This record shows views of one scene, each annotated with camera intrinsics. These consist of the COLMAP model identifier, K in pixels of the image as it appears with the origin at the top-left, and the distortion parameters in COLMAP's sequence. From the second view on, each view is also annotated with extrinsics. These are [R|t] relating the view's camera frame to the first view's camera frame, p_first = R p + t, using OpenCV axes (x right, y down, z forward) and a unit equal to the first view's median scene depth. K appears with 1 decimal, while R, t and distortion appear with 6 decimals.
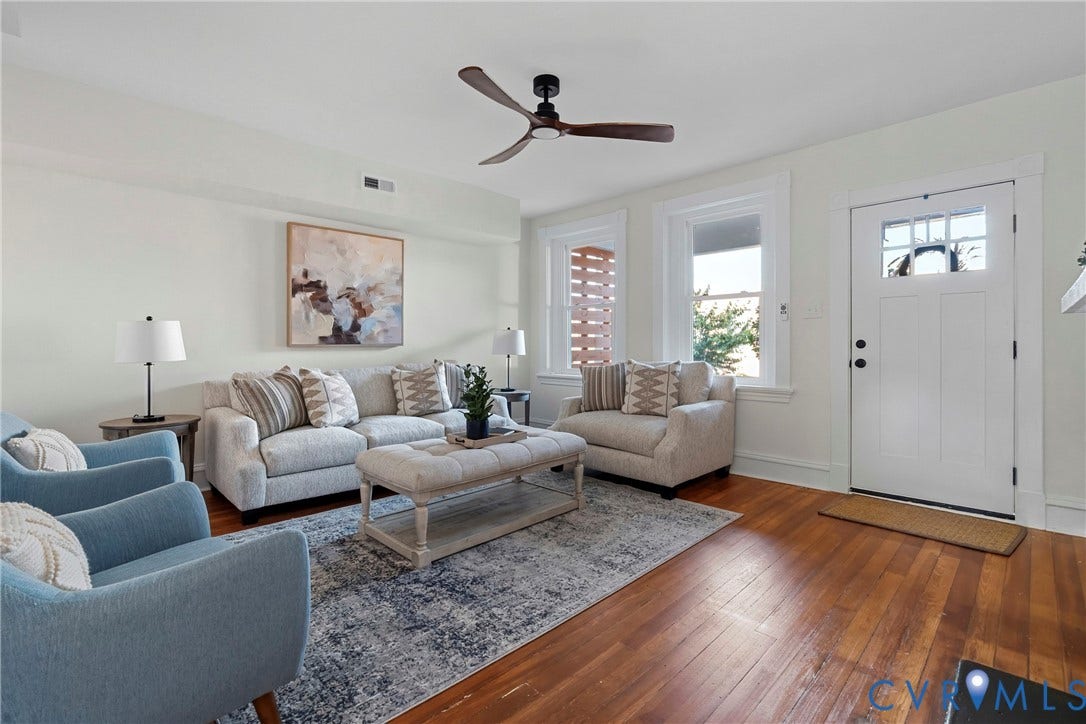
lens RADIAL K [[499.6, 0, 551.8], [0, 499.6, 342.9], [0, 0, 1]] dist [-0.001530, 0.000292]
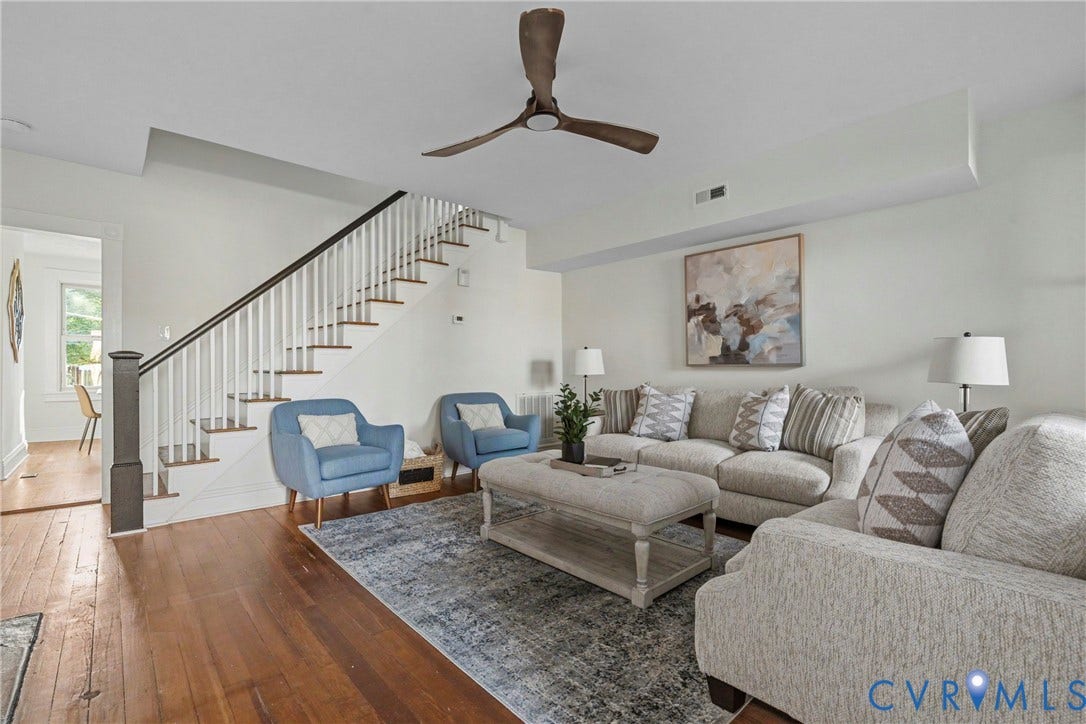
lens RADIAL K [[487.1, 0, 545.9], [0, 487.1, 364.5], [0, 0, 1]] dist [-0.015243, 0.002631]
pose [[-0.060351, 0.000388, -0.998177, 0.569750], [0.004251, 0.999991, 0.000132, 0.002143], [0.998168, -0.004236, -0.060352, 0.720374]]
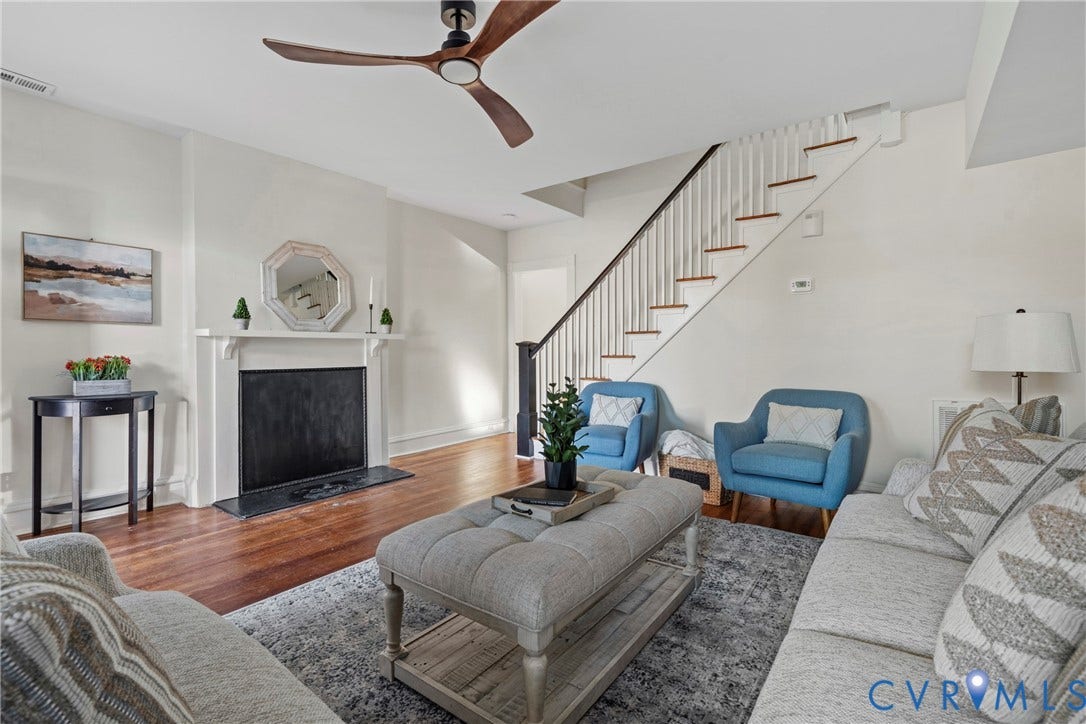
lens RADIAL K [[487.1, 0, 544.6], [0, 487.1, 357.4], [0, 0, 1]] dist [-0.015243, 0.002631]
pose [[-0.990827, 0.007250, -0.134942, -0.024687], [0.005320, 0.999878, 0.014661, 0.001603], [0.135032, 0.013809, -0.990745, 1.190119]]
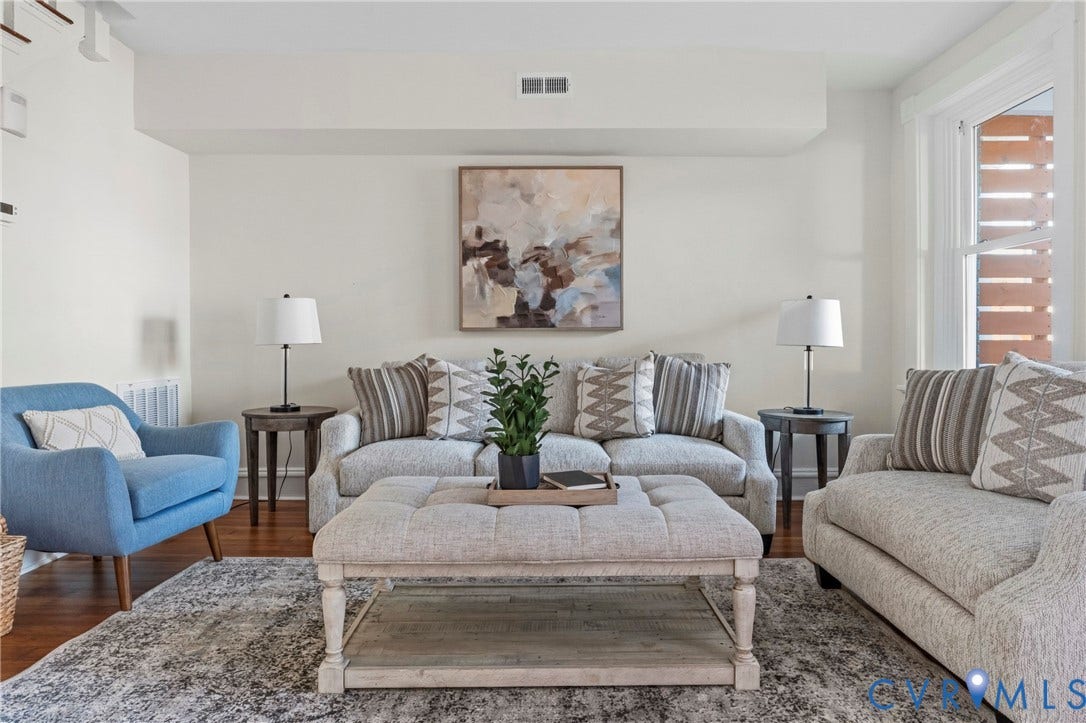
lens RADIAL K [[654.4, 0, 546.8], [0, 654.4, 340.8], [0, 0, 1]] dist [-0.001344, -0.000453]
pose [[0.702891, -0.001984, -0.711295, 0.268206], [-0.000217, 0.999995, -0.003004, 0.025367], [0.711298, 0.002265, 0.702887, 0.376998]]
